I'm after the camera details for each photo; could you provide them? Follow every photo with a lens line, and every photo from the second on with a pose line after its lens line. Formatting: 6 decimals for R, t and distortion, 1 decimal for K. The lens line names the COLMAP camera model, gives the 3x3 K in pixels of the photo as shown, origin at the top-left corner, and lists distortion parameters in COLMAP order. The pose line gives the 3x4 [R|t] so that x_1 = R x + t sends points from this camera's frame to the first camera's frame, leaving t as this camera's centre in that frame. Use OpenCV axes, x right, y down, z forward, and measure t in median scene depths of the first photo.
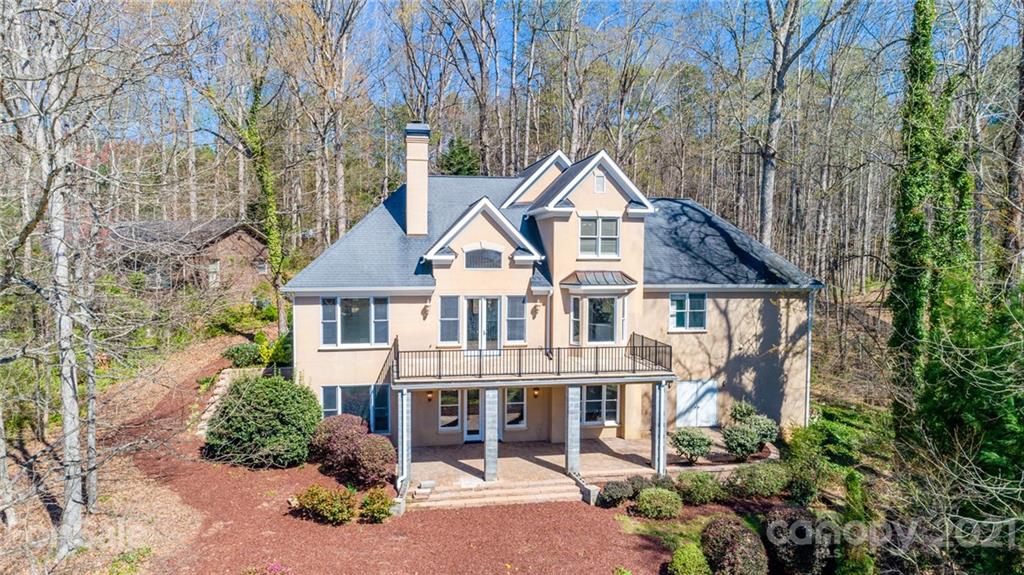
lens RADIAL K [[708.3, 0, 512.4], [0, 708.3, 268.5], [0, 0, 1]] dist [0.033948, 0.000483]
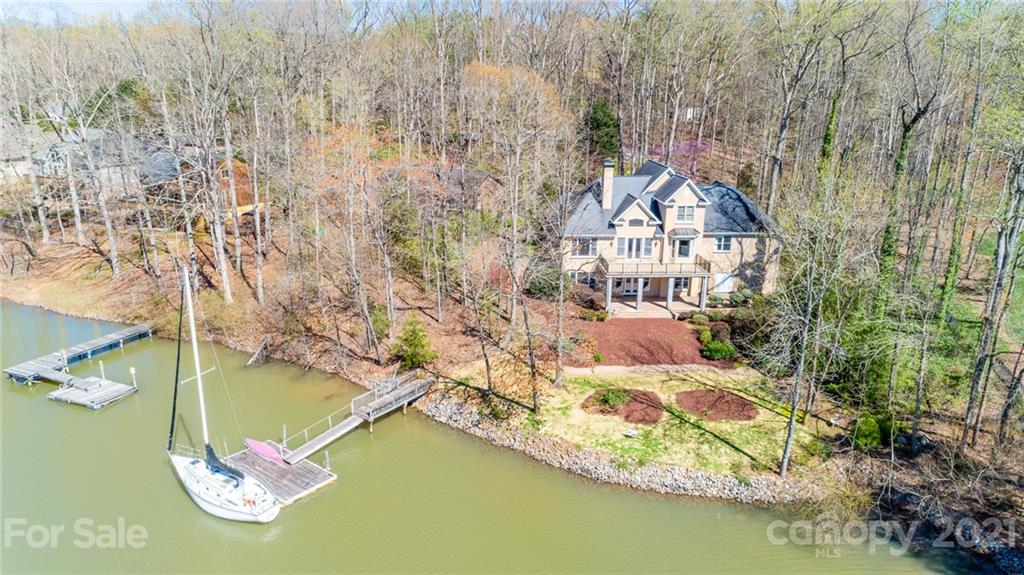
lens RADIAL K [[708.3, 0, 512.4], [0, 708.3, 268.5], [0, 0, 1]] dist [0.033948, 0.000483]
pose [[0.993211, 0.038440, -0.109795, -0.189857], [-0.012776, 0.974162, 0.225488, -0.404670], [0.115626, -0.222554, 0.968039, -1.444863]]
